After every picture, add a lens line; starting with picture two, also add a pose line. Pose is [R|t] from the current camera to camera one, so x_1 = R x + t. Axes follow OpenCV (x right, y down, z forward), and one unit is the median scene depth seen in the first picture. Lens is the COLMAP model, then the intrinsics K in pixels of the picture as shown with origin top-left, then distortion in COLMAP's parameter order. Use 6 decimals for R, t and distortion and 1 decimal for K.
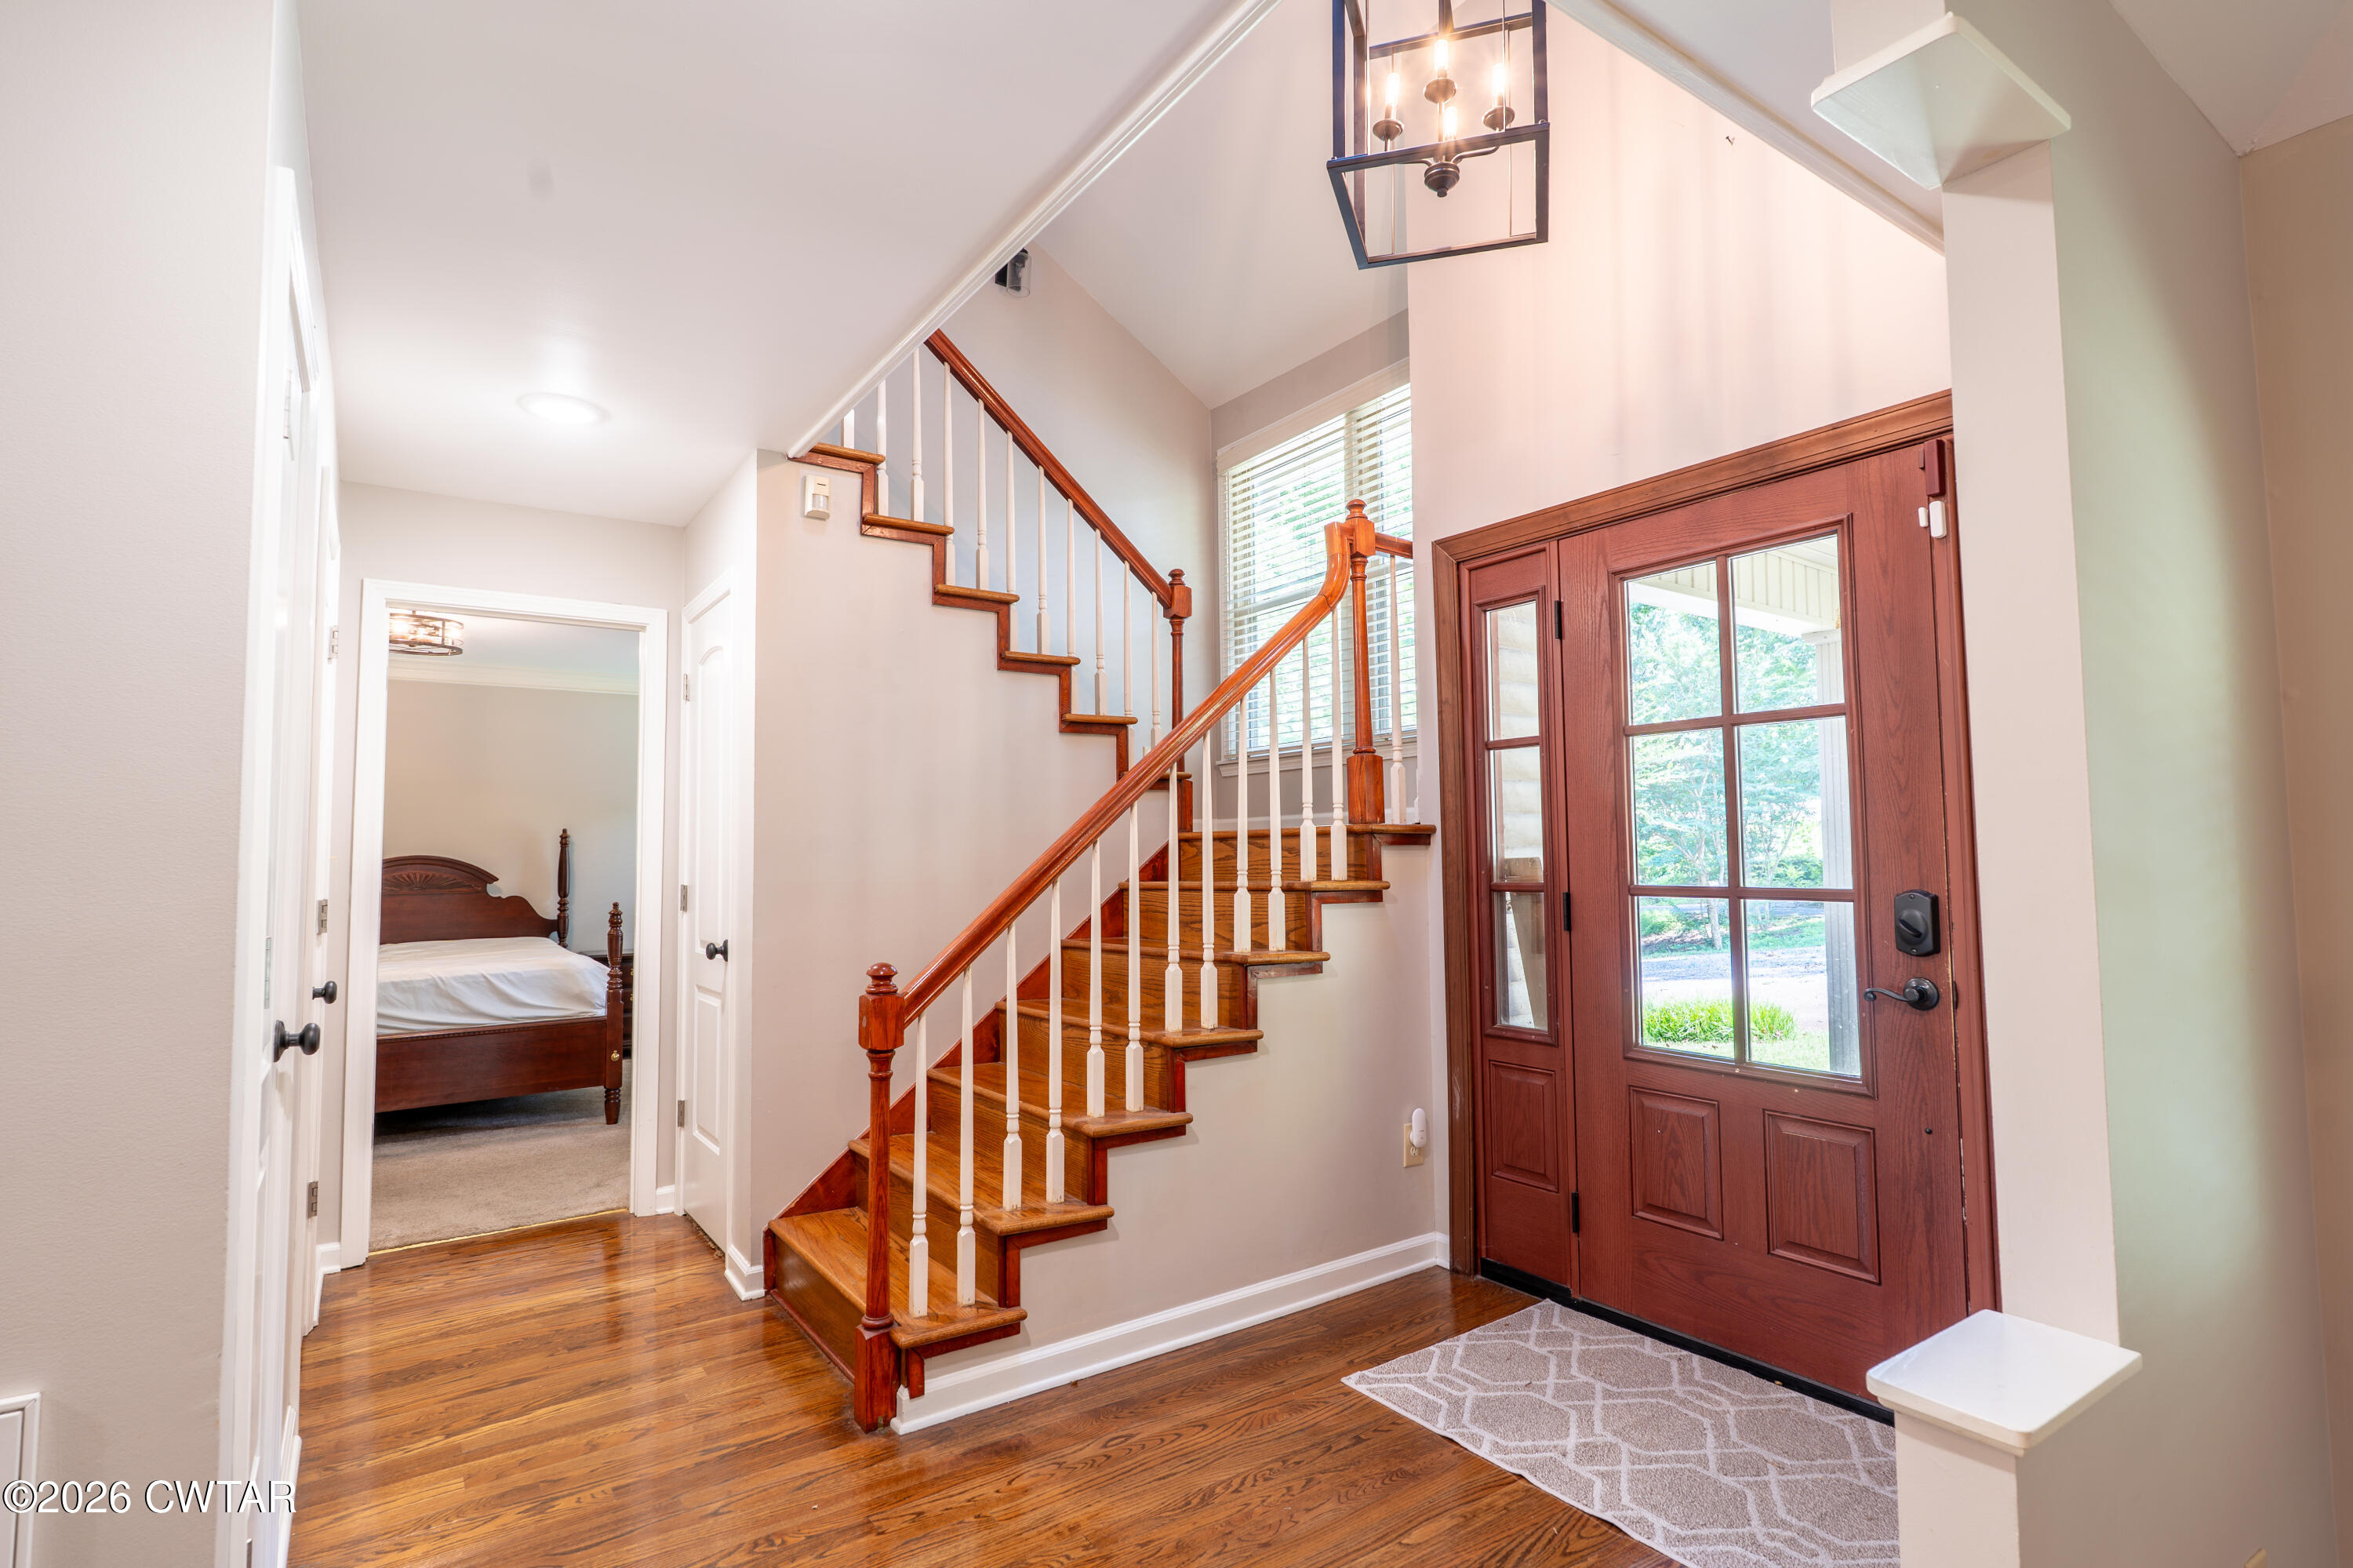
lens RADIAL K [[1154.5, 0, 1191.3], [0, 1154.5, 791.7], [0, 0, 1]] dist [-0.001619, -0.000326]
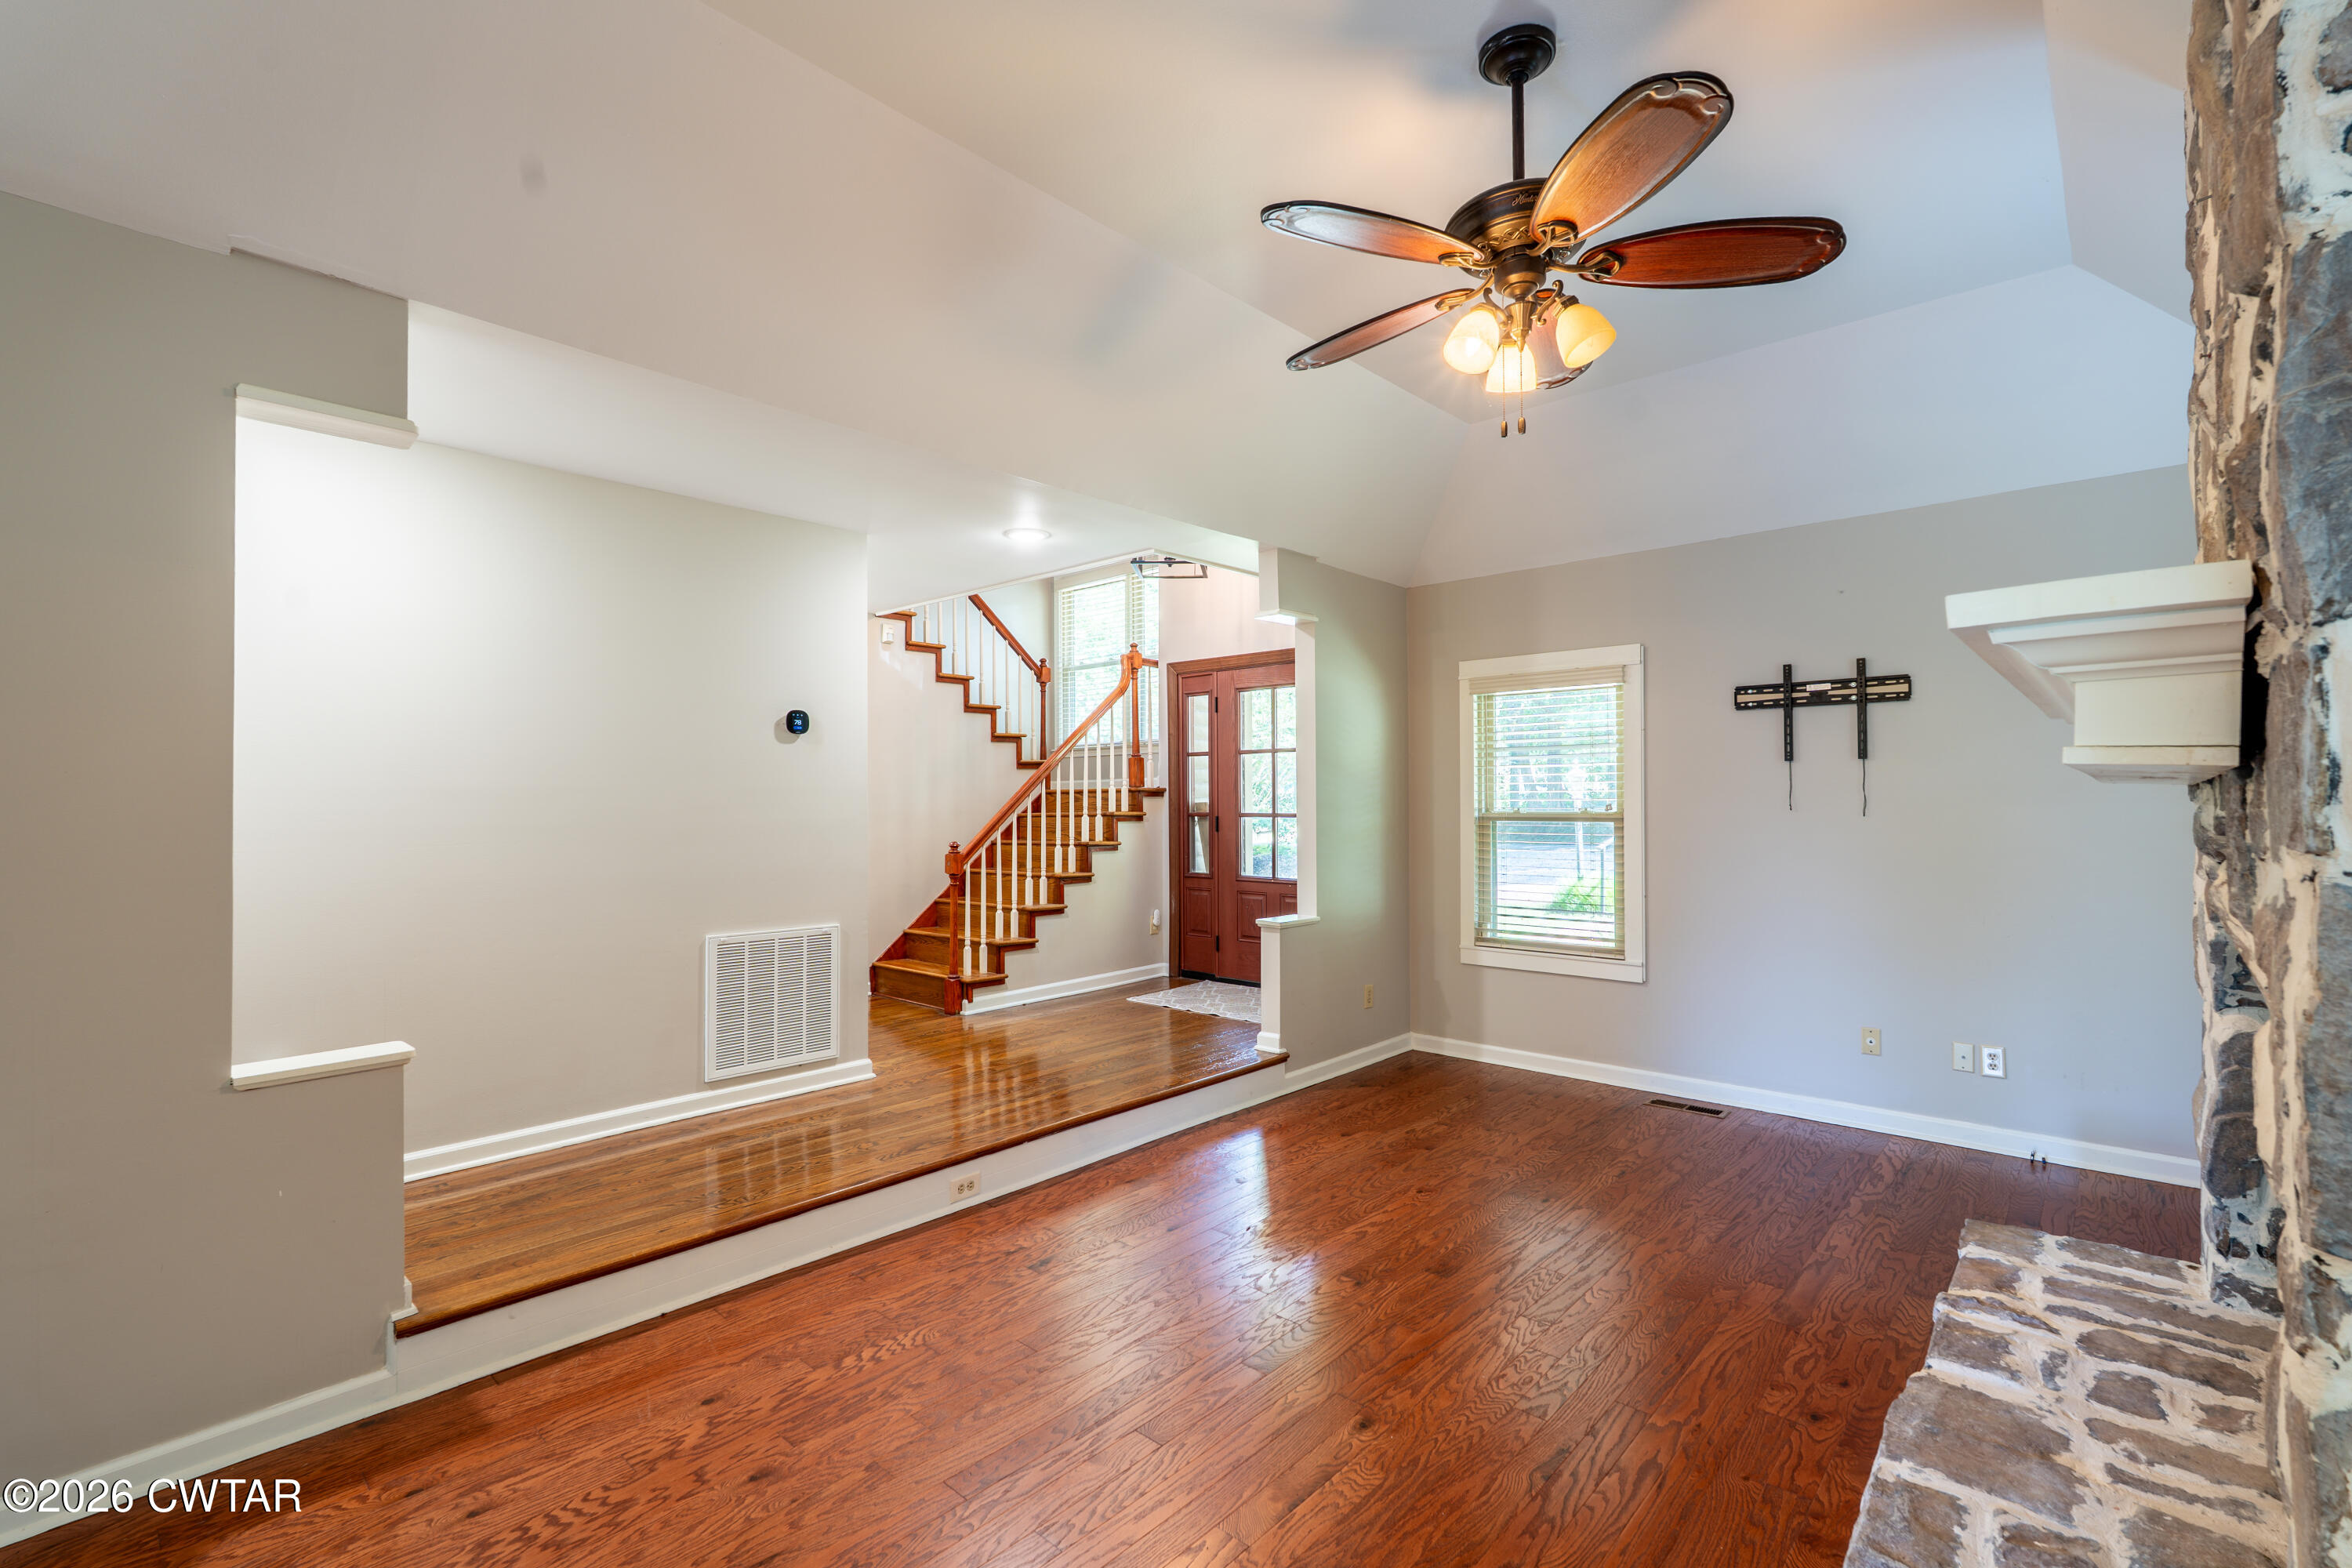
lens RADIAL K [[1040.1, 0, 1187.2], [0, 1040.1, 789.7], [0, 0, 1]] dist [-0.002156, -0.000676]
pose [[0.976646, 0.006747, 0.214750, -0.203873], [-0.016382, 0.998936, 0.043116, -0.060744], [-0.214230, -0.045627, 0.975717, -1.093462]]
